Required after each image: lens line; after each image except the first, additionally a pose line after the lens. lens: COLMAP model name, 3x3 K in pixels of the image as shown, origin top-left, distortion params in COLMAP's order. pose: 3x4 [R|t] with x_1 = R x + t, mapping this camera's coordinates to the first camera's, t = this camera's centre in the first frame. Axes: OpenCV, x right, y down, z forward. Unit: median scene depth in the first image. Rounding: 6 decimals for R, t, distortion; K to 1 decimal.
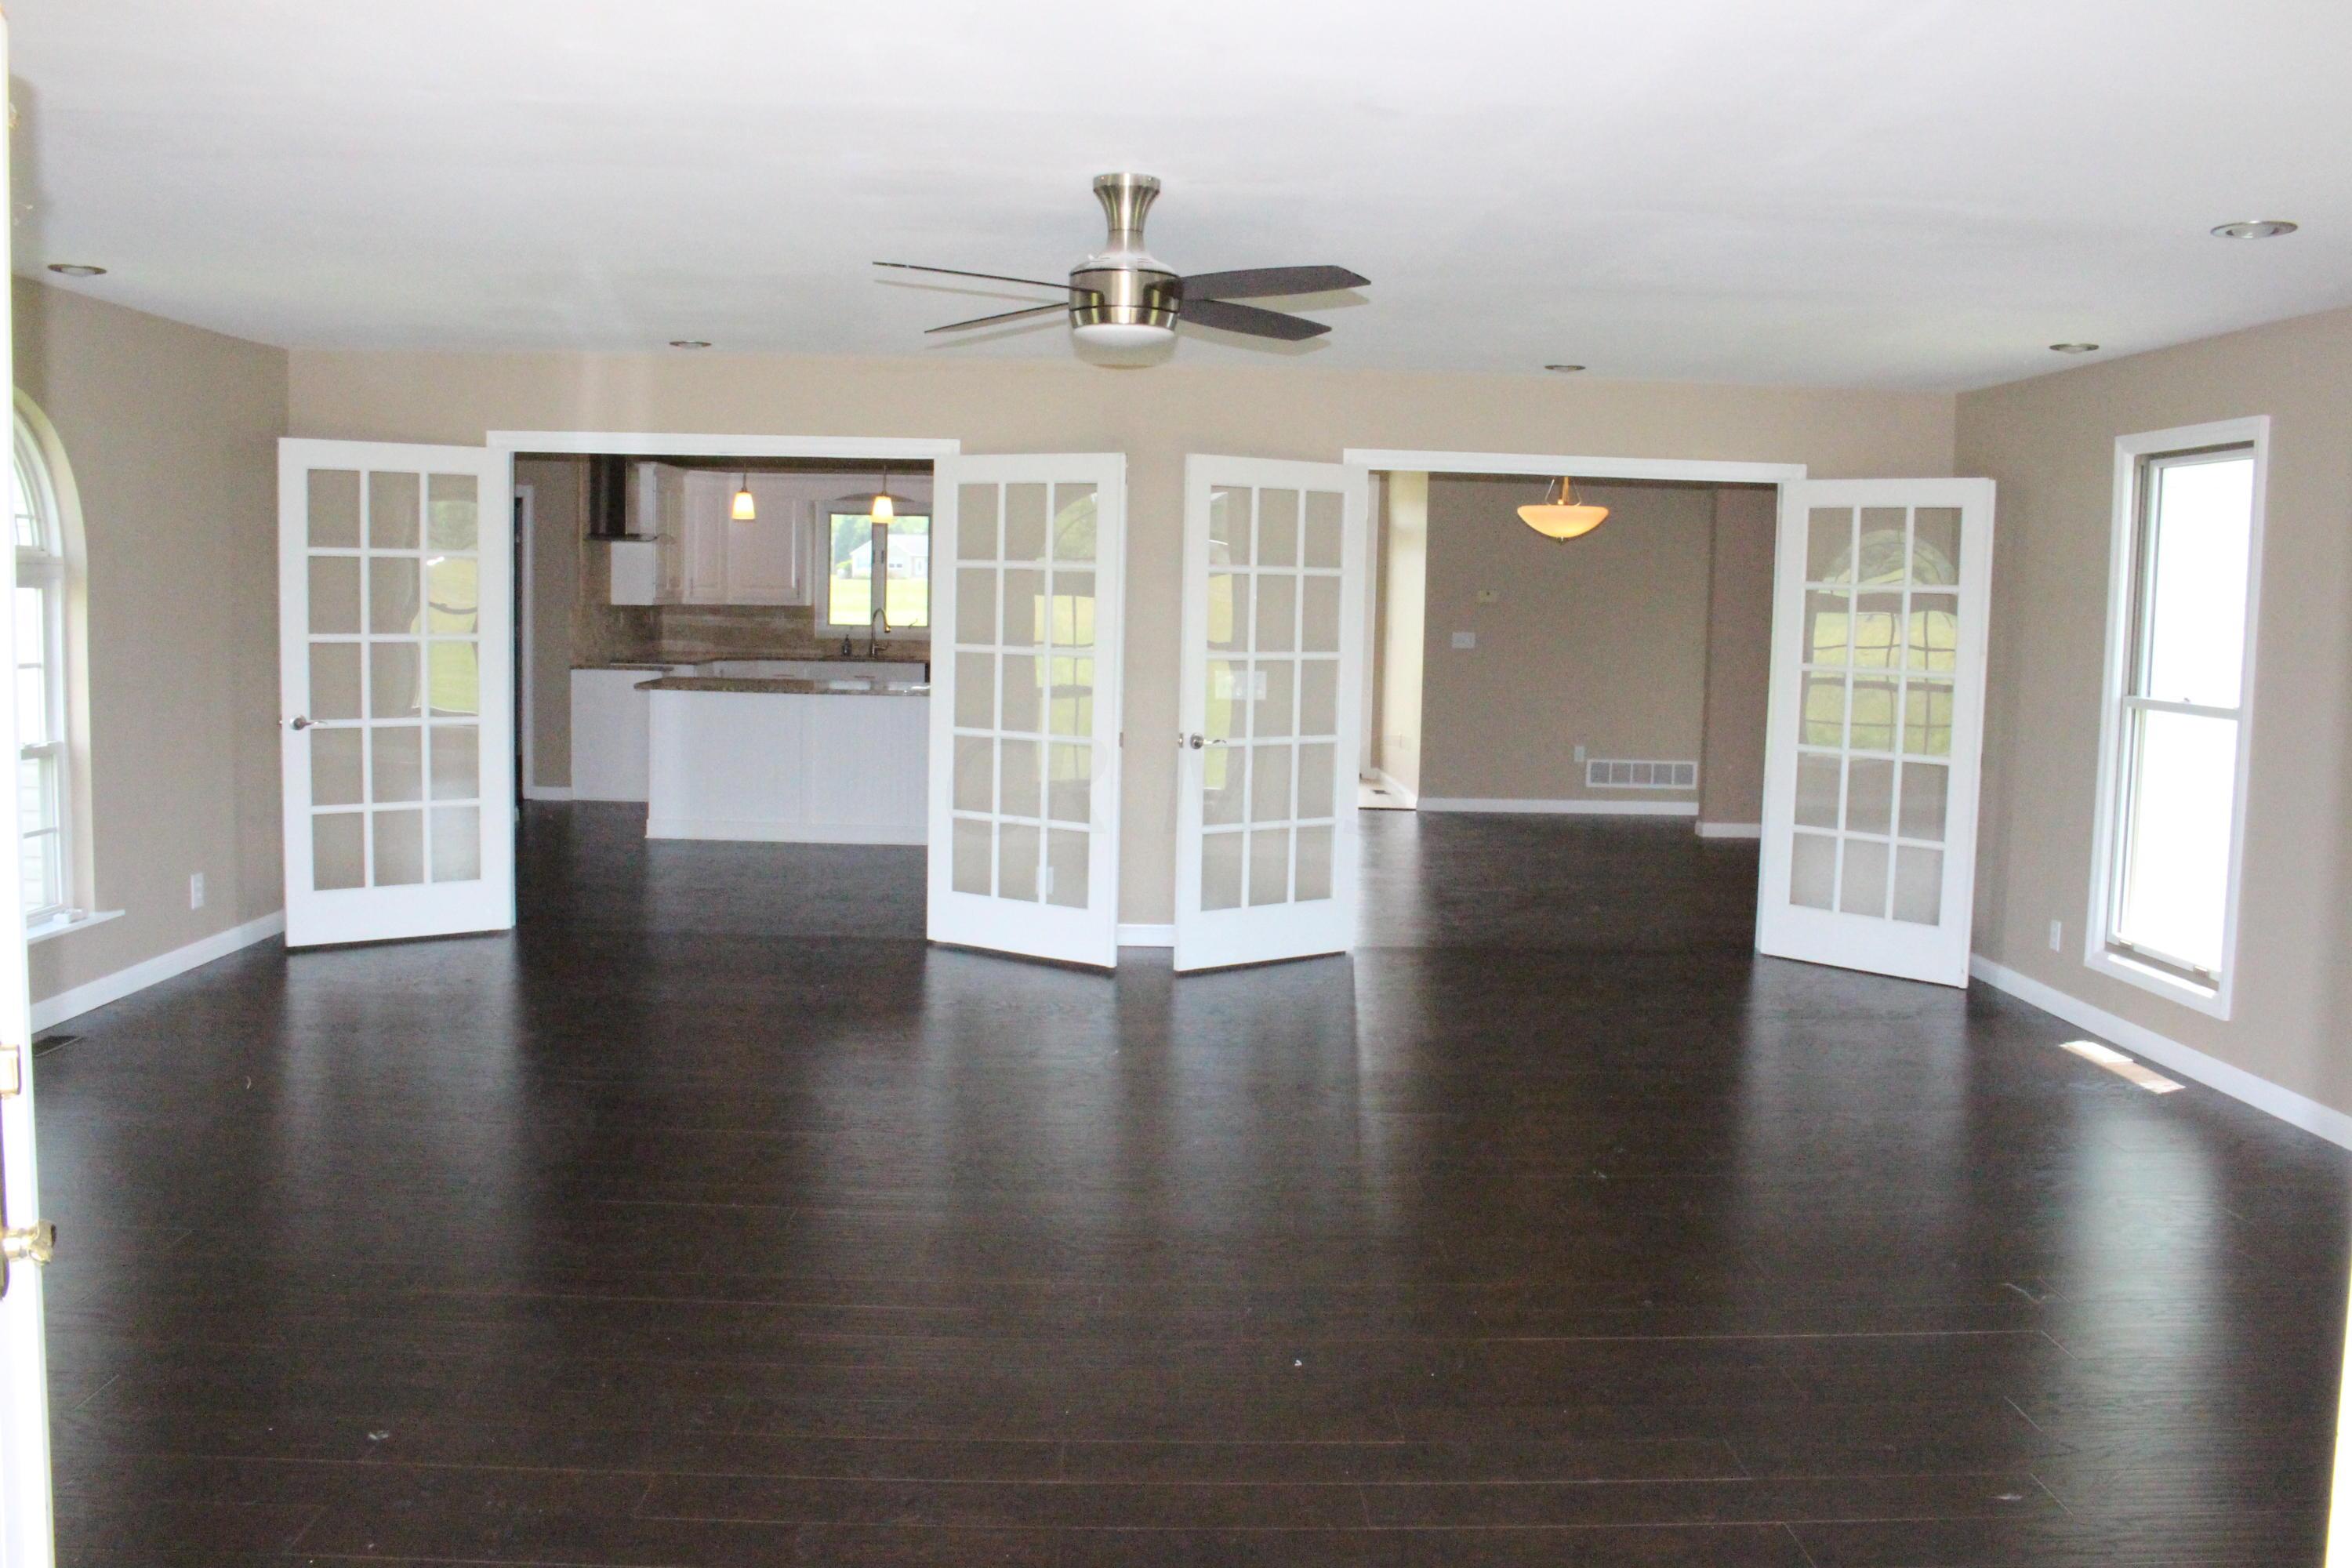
lens RADIAL K [[1991.7, 0, 1176.0], [0, 1991.7, 784.0], [0, 0, 1]] dist [0.003052, 0.000463]
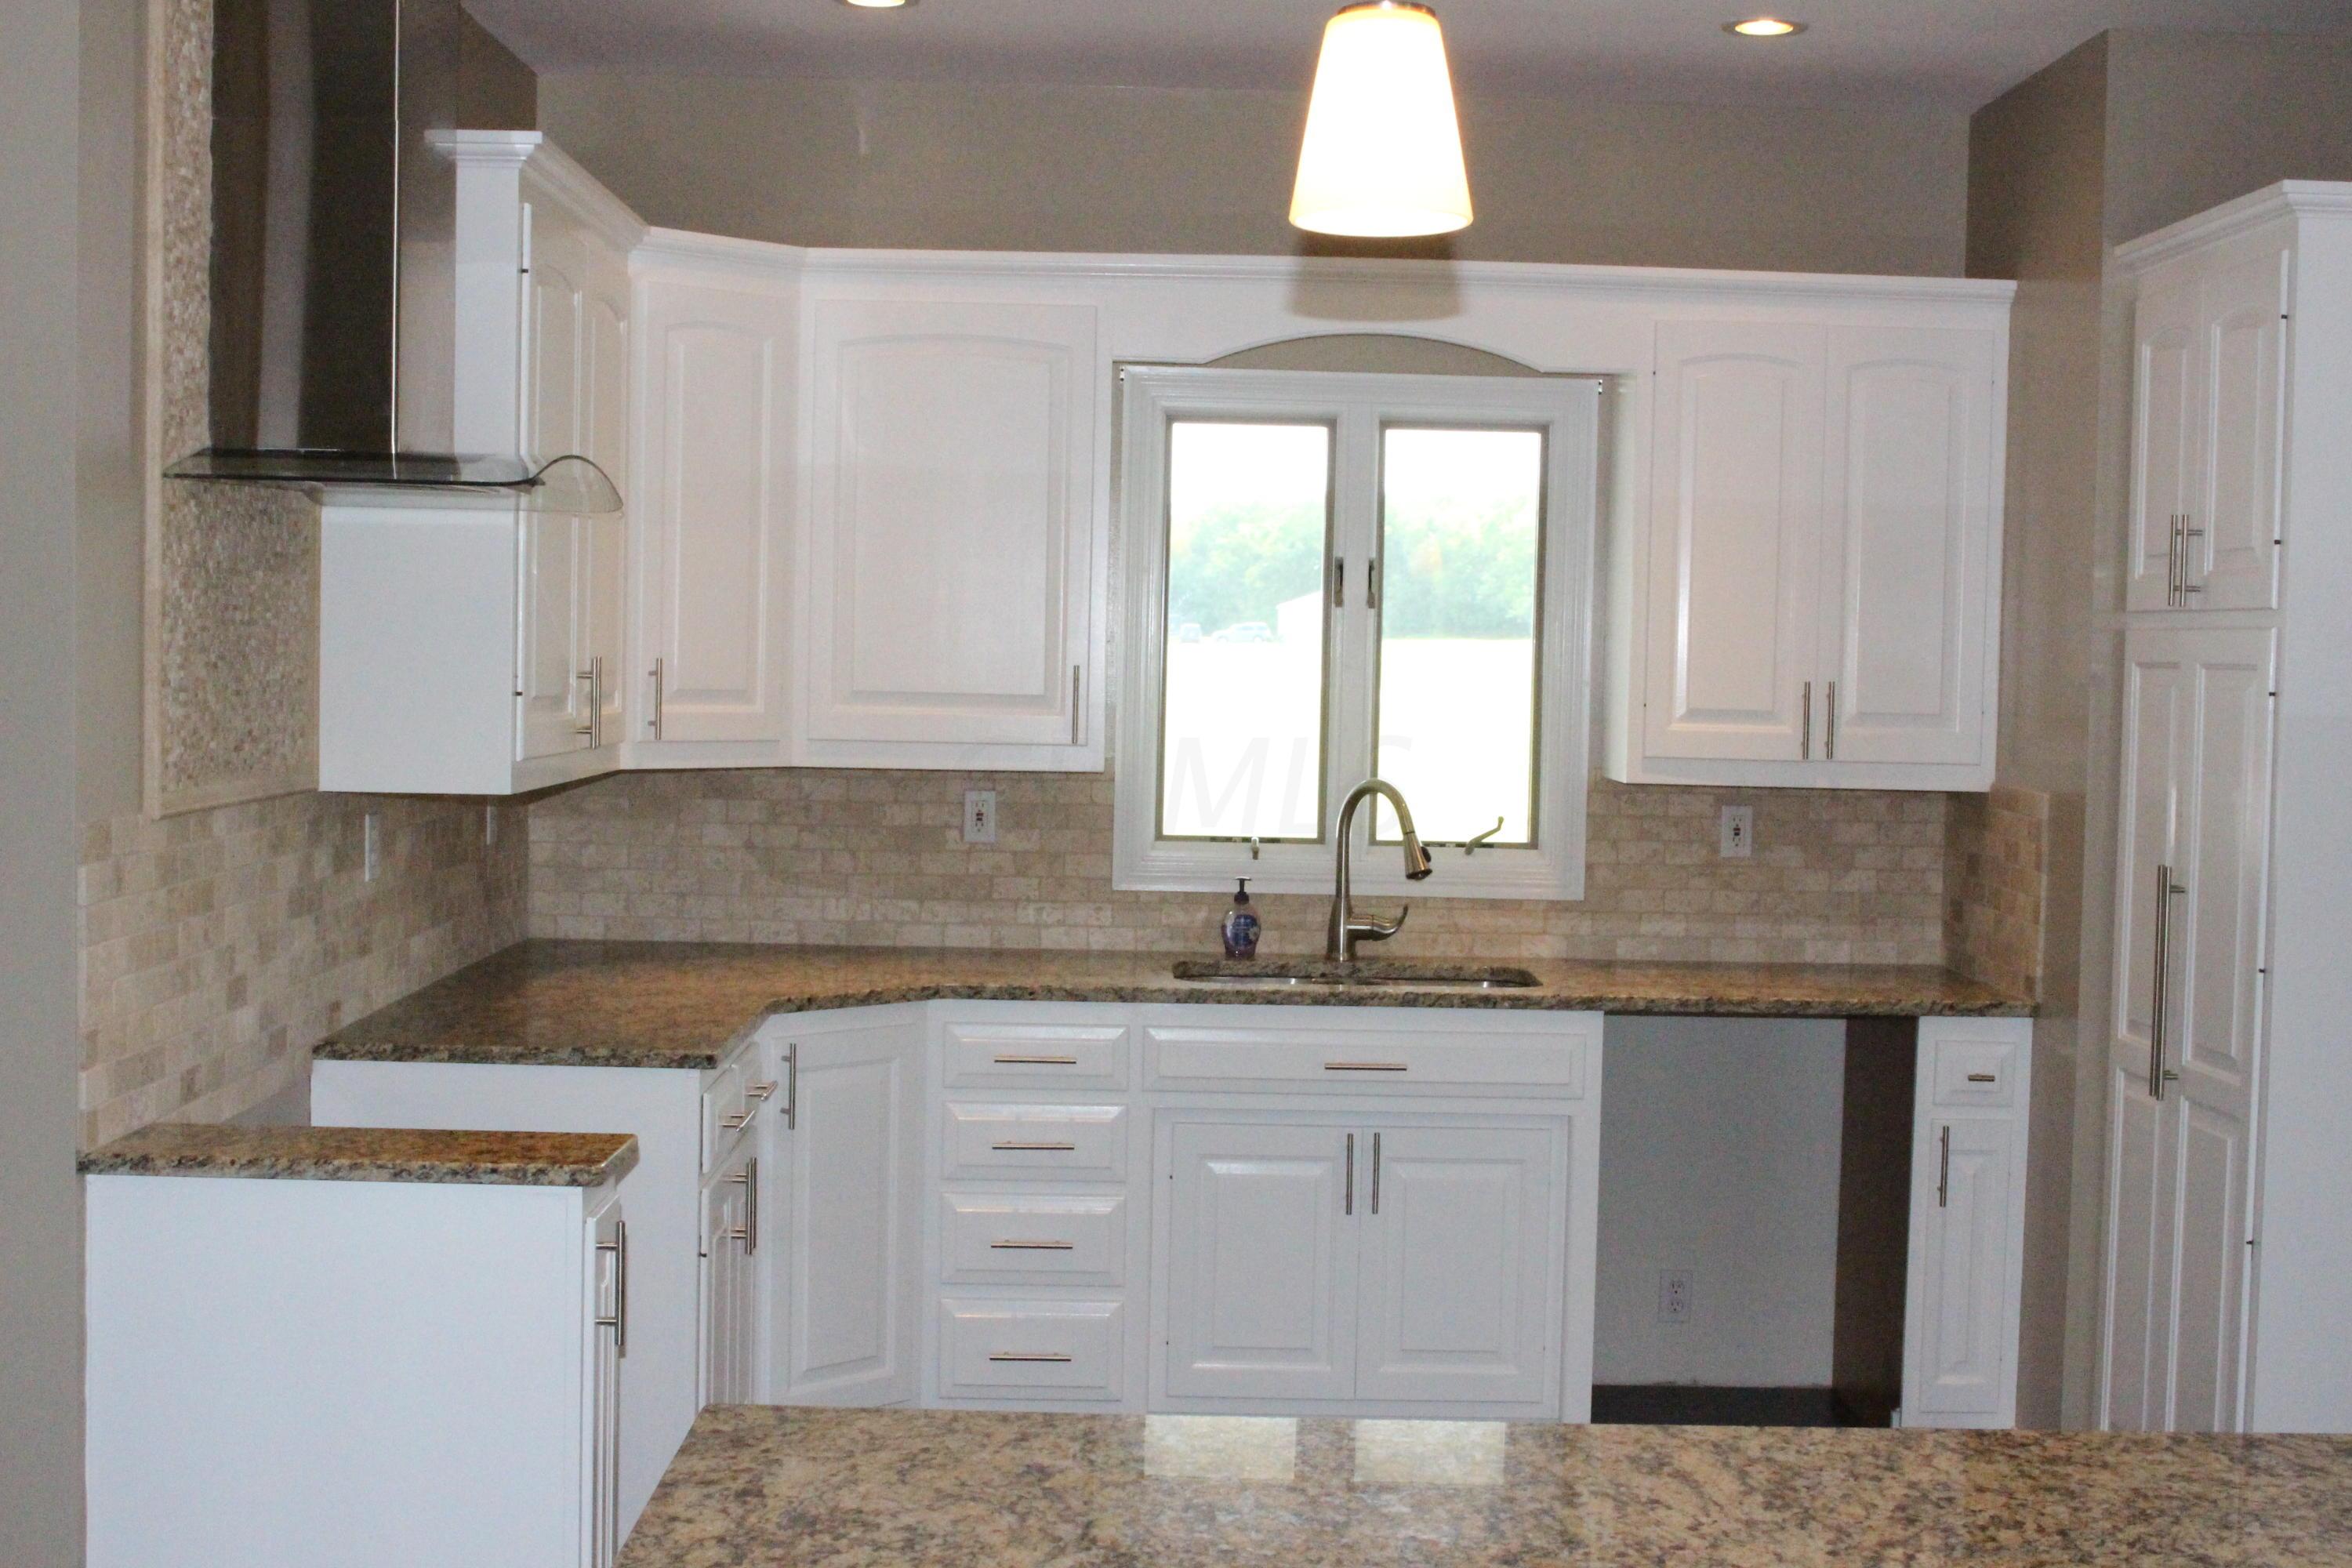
lens RADIAL K [[2967.7, 0, 1176.0], [0, 2967.7, 784.0], [0, 0, 1]] dist [-0.107826, 0.045274]
pose [[0.999965, -0.002507, -0.007969, -0.188418], [0.002068, 0.998506, -0.054609, -0.073166], [0.008094, 0.054591, 0.998476, 0.682651]]
